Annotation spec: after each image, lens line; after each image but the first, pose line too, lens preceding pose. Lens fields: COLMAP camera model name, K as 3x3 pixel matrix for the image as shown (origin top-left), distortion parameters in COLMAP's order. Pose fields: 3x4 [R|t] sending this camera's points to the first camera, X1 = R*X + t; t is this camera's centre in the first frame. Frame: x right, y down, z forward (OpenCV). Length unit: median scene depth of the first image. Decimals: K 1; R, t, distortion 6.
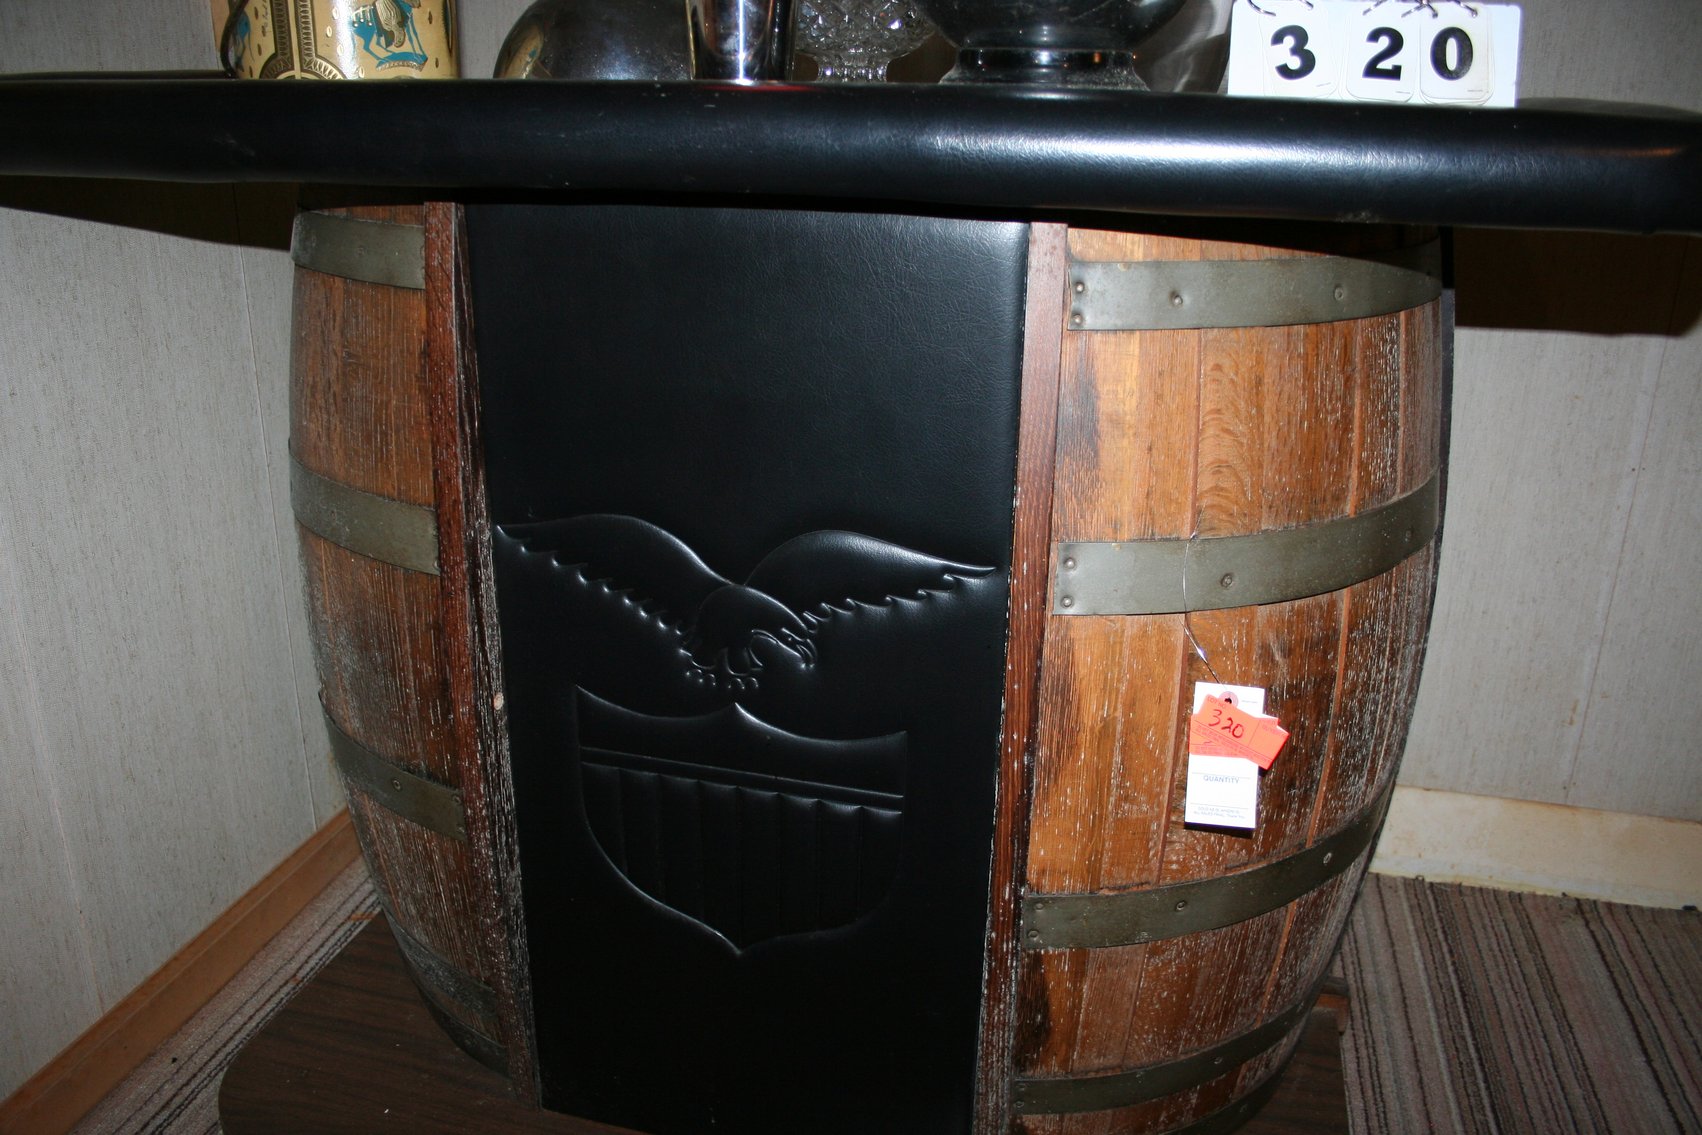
lens RADIAL K [[1421.4, 0, 852.5], [0, 1421.4, 579.8], [0, 0, 1]] dist [-0.149569, 0.120848]
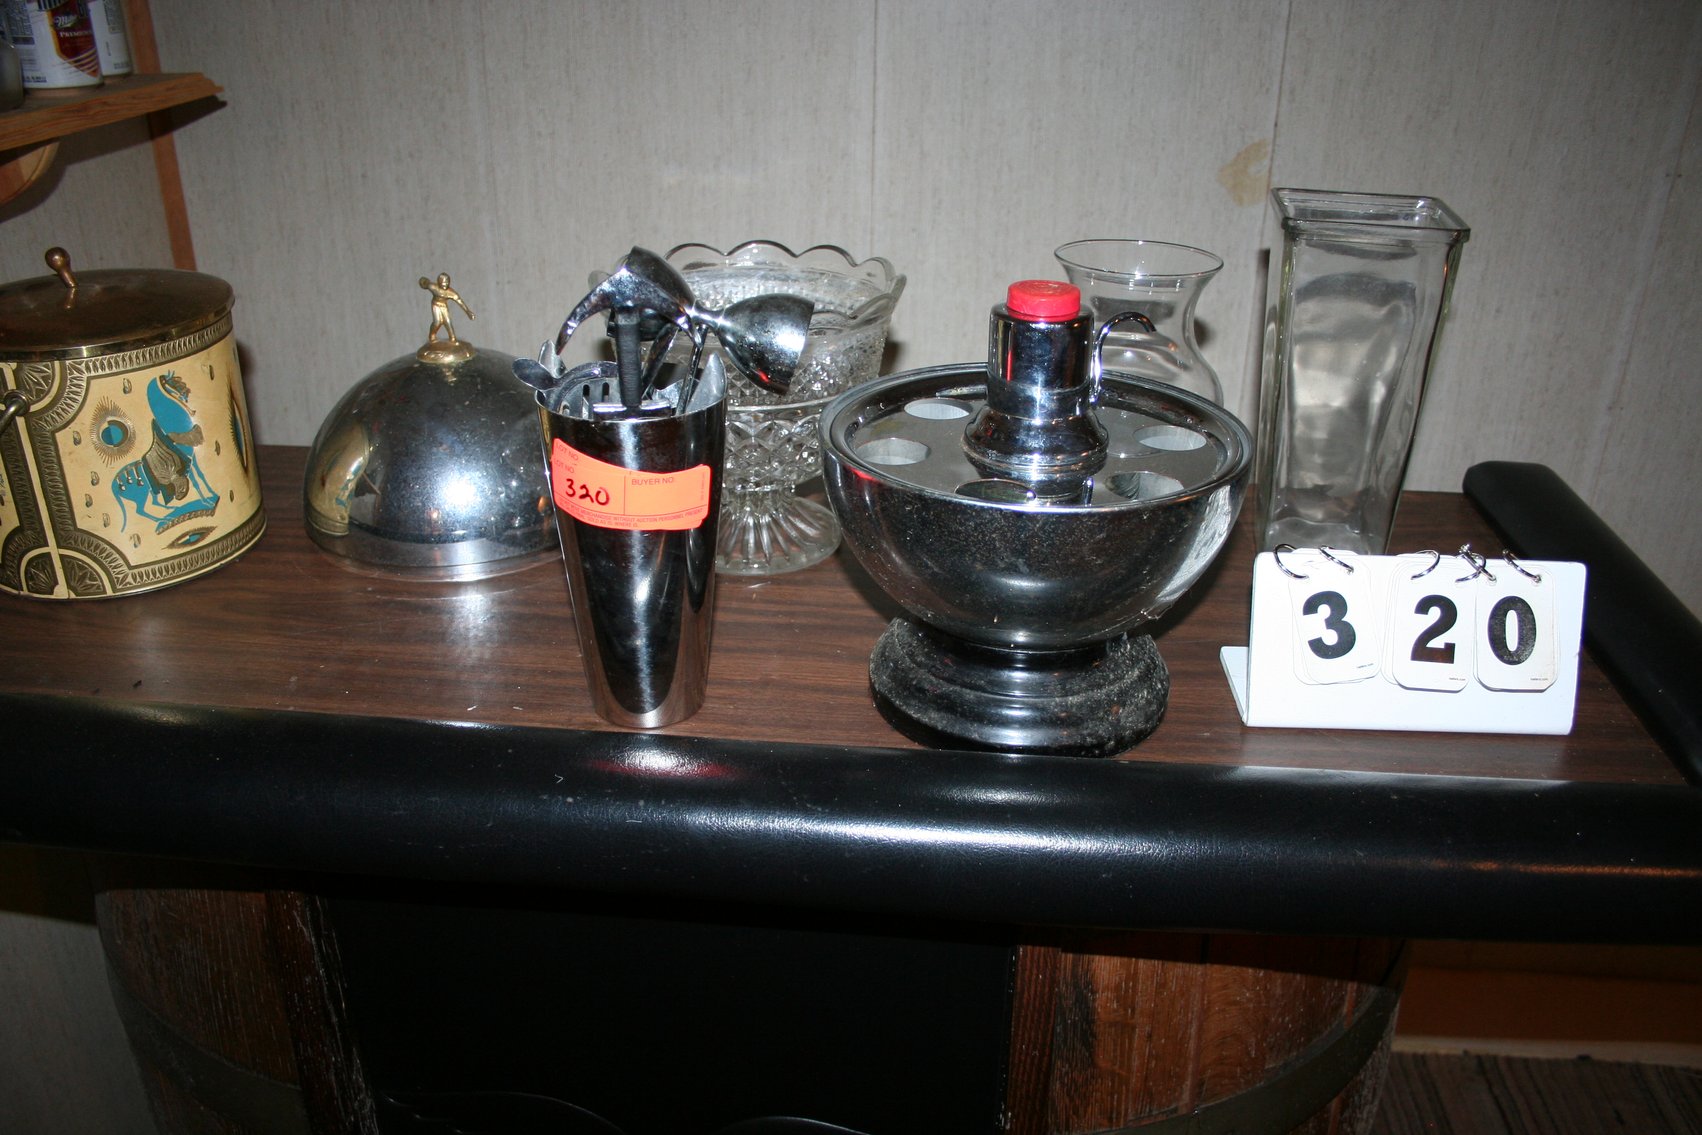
lens RADIAL K [[1421.4, 0, 852.2], [0, 1421.4, 592.1], [0, 0, 1]] dist [-0.149569, 0.120848]
pose [[0.989575, -0.067472, 0.127238, -0.053501], [0.054658, 0.993318, 0.101648, -0.389631], [-0.133246, -0.093634, 0.986650, 0.163822]]
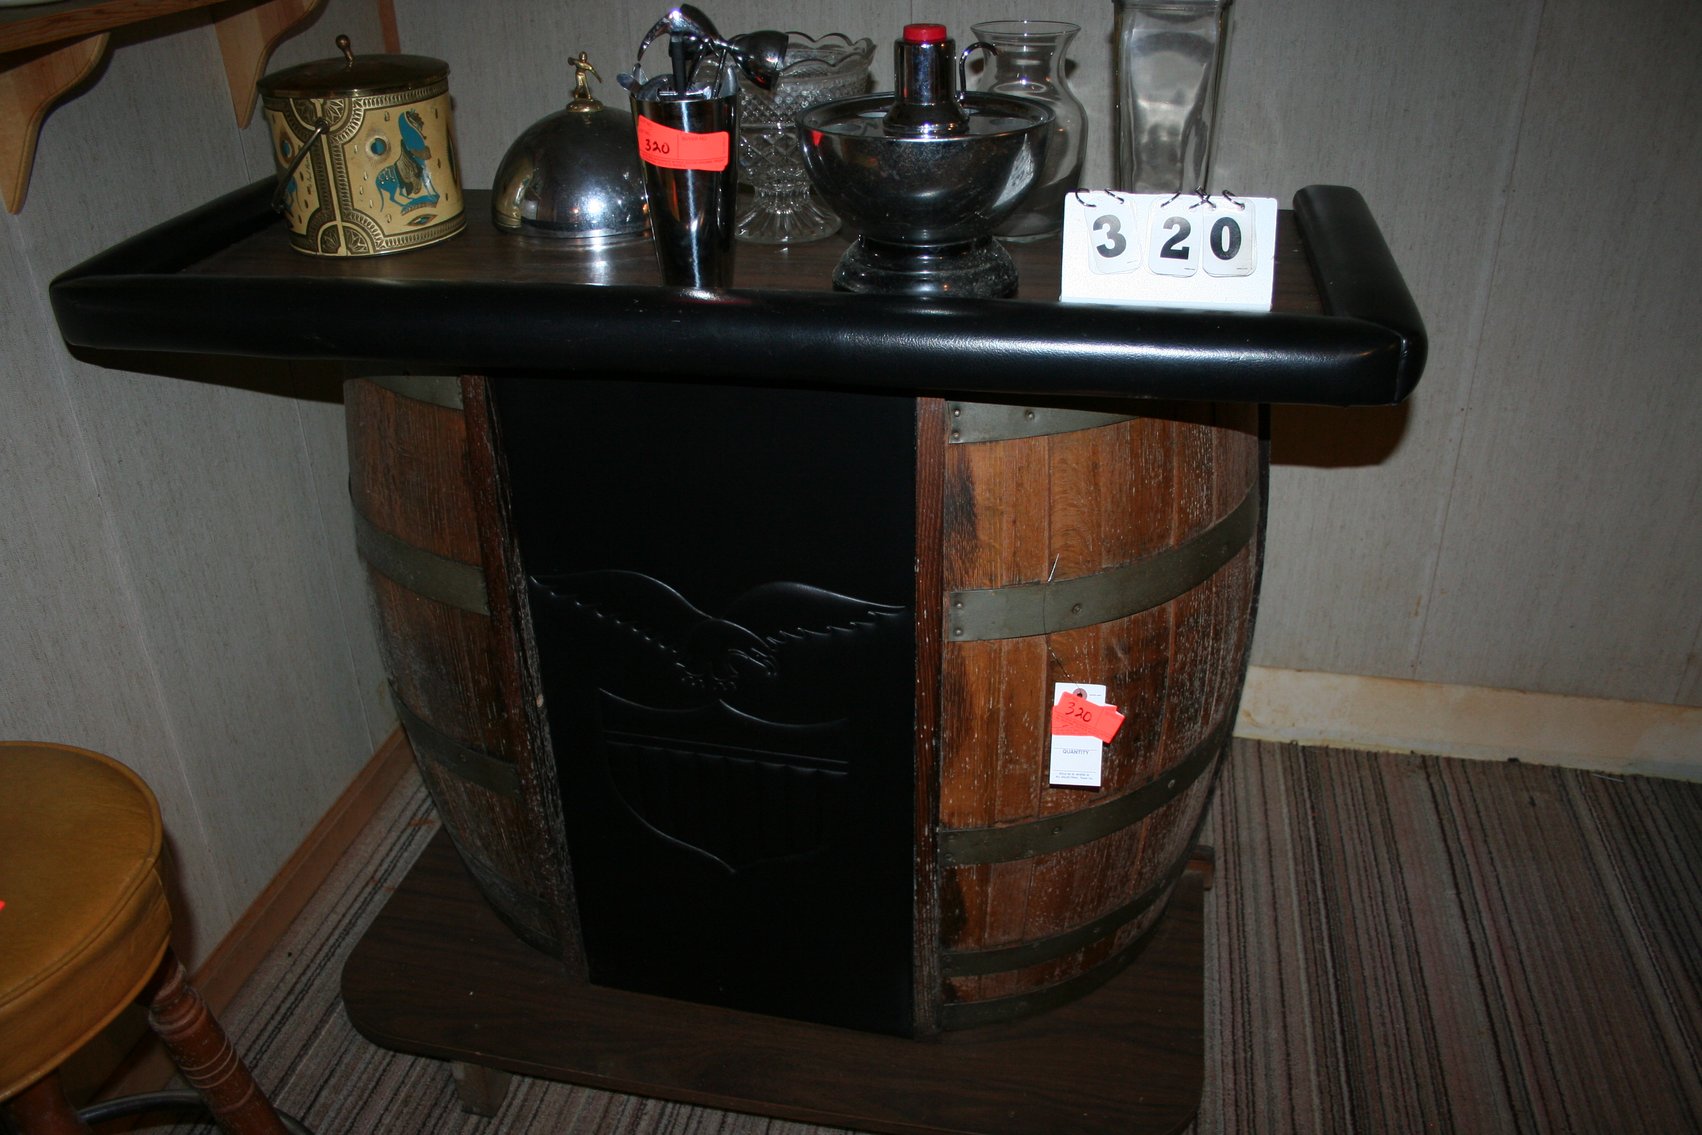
lens RADIAL K [[1421.4, 0, 847.0], [0, 1421.4, 578.1], [0, 0, 1]] dist [-0.149569, 0.120848]
pose [[0.998695, -0.049773, 0.011448, 0.026622], [0.047588, 0.988261, 0.145177, -0.205320], [-0.018539, -0.144443, 0.989339, -0.296457]]
